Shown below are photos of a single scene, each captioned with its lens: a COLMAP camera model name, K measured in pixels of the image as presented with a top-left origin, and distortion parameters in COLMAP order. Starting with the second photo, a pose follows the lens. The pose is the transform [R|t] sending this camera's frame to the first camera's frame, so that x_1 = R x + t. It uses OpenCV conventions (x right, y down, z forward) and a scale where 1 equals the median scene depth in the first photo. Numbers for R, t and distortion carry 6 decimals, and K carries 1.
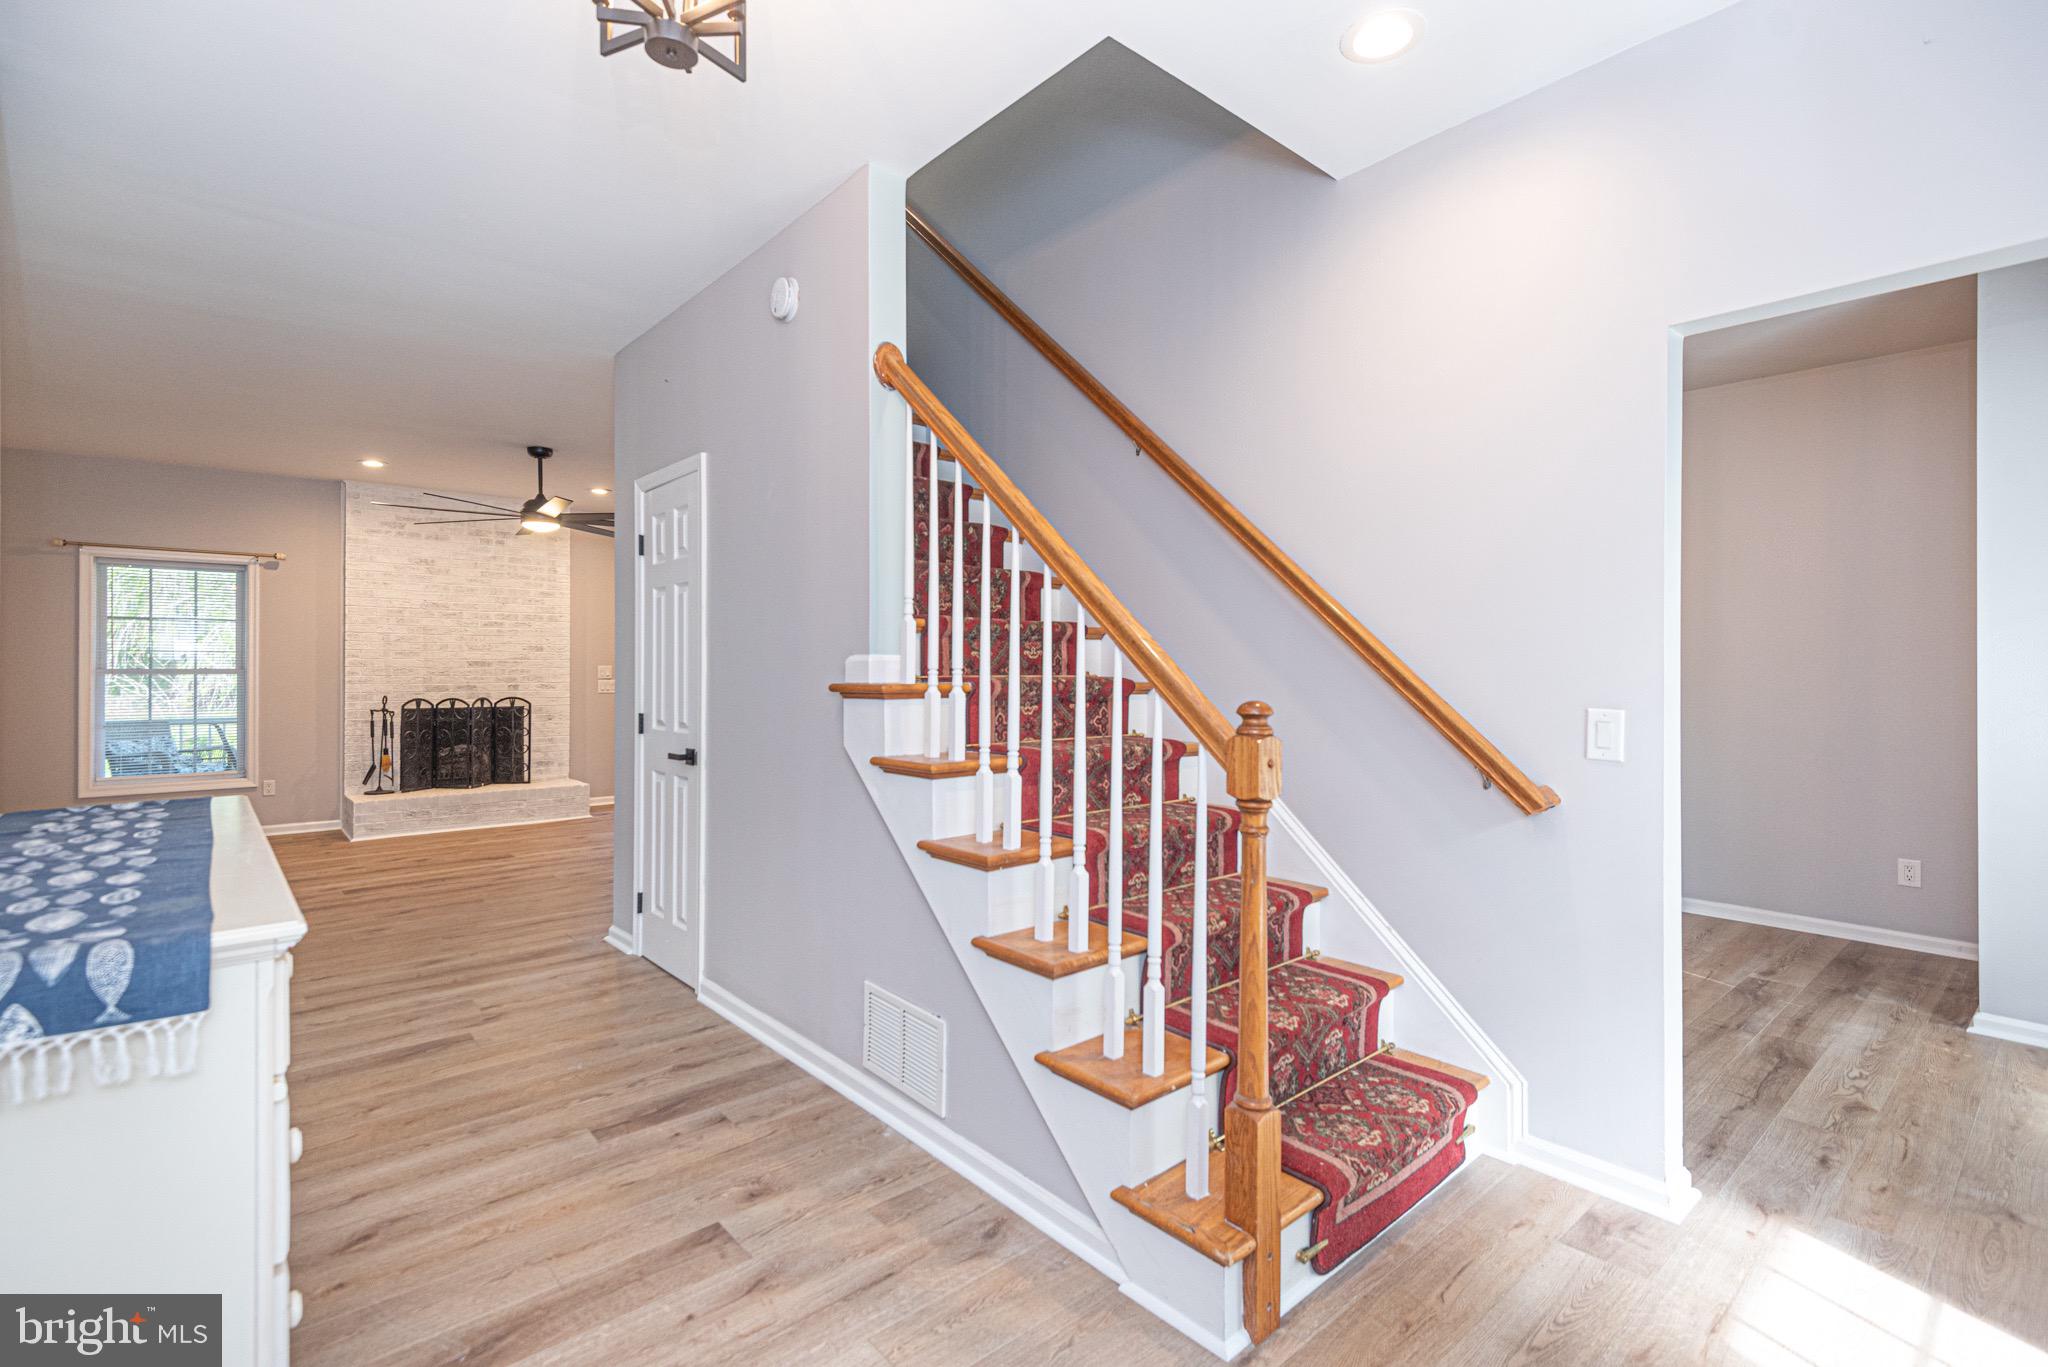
lens RADIAL K [[948.5, 0, 1021.5], [0, 948.5, 667.4], [0, 0, 1]] dist [0.050292, -0.028332]
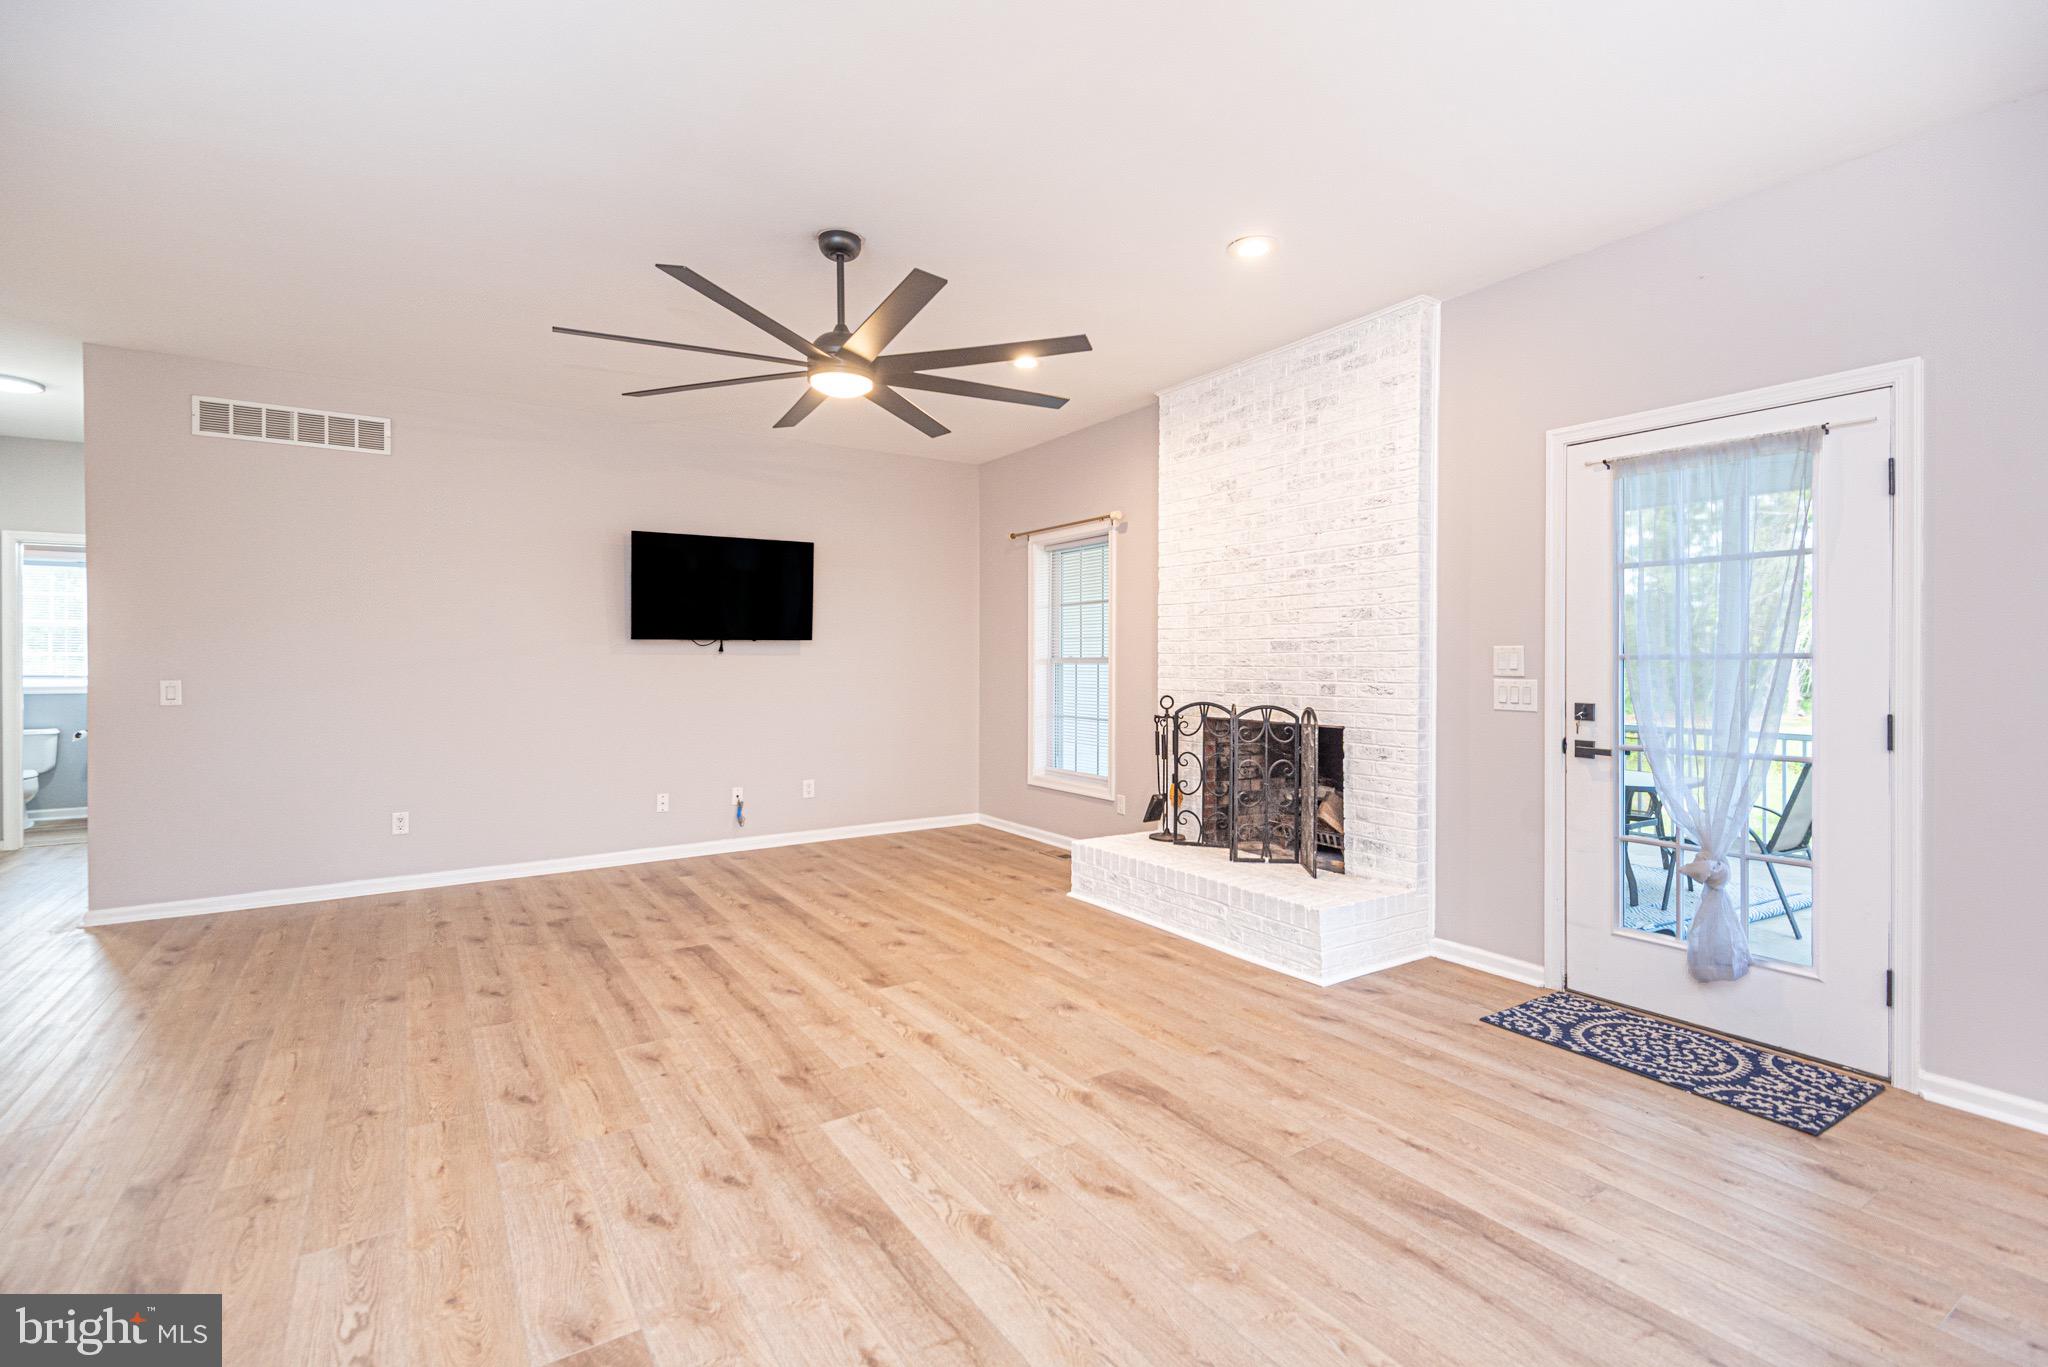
lens RADIAL K [[948.5, 0, 1021.5], [0, 948.5, 667.4], [0, 0, 1]] dist [0.050292, -0.028332]
pose [[-0.139672, 0.003335, -0.990192, 0.013194], [0.001718, 0.999994, 0.003125, 0.006793], [0.990196, -0.001265, -0.139677, 0.937716]]
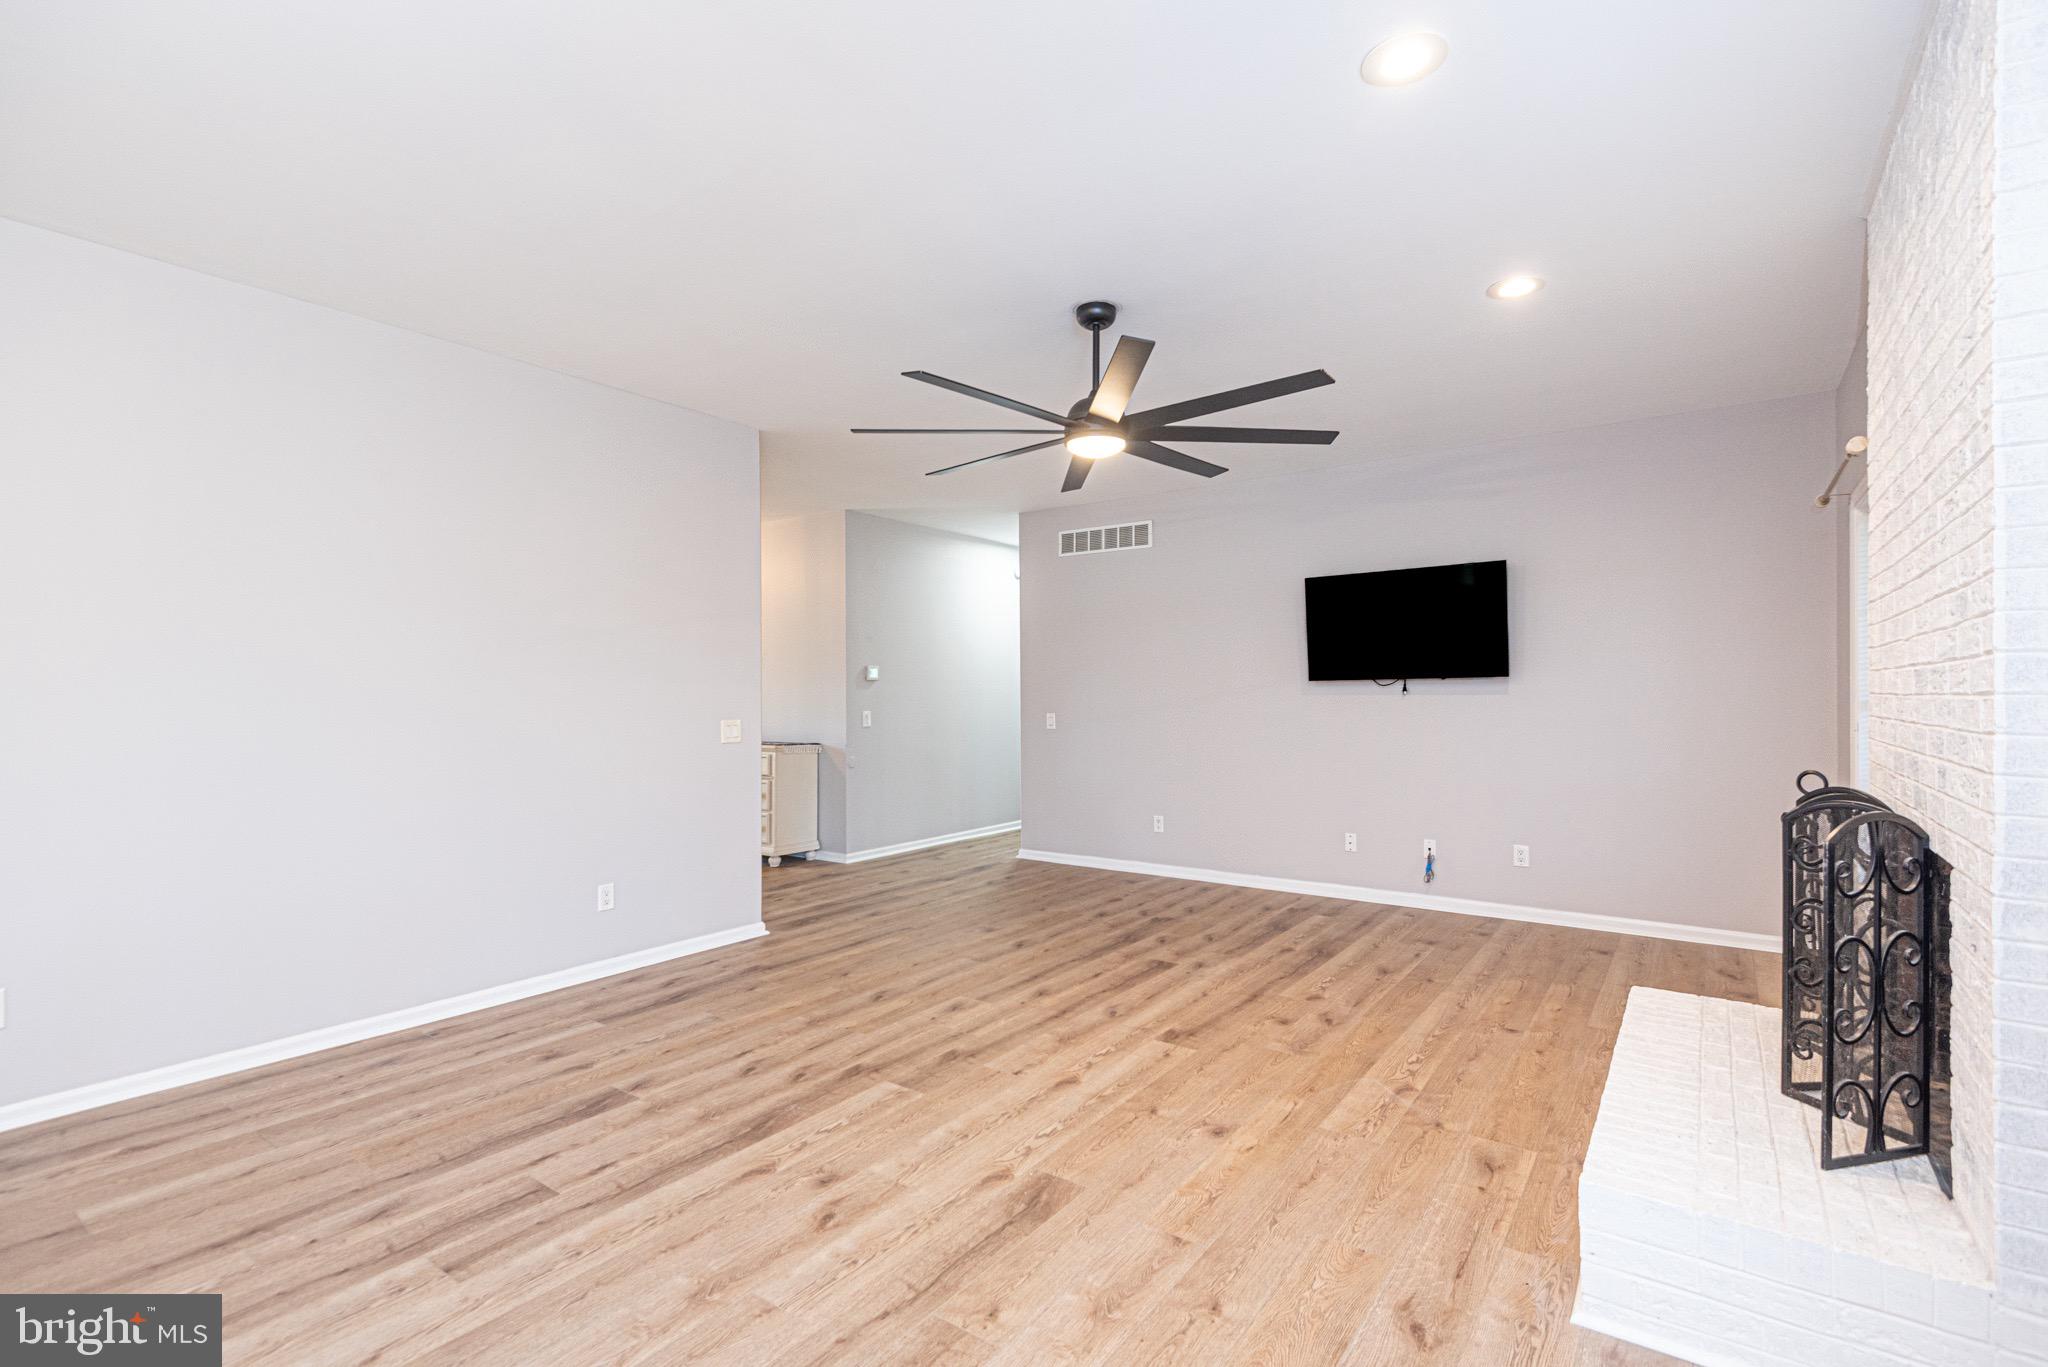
lens RADIAL K [[936.9, 0, 996.0], [0, 936.9, 687.2], [0, 0, 1]] dist [0.028396, -0.000216]
pose [[-0.978214, -0.001731, -0.207590, -0.260413], [0.000305, 0.999952, -0.009779, -0.000390], [0.207597, -0.009629, -0.978167, 1.225177]]
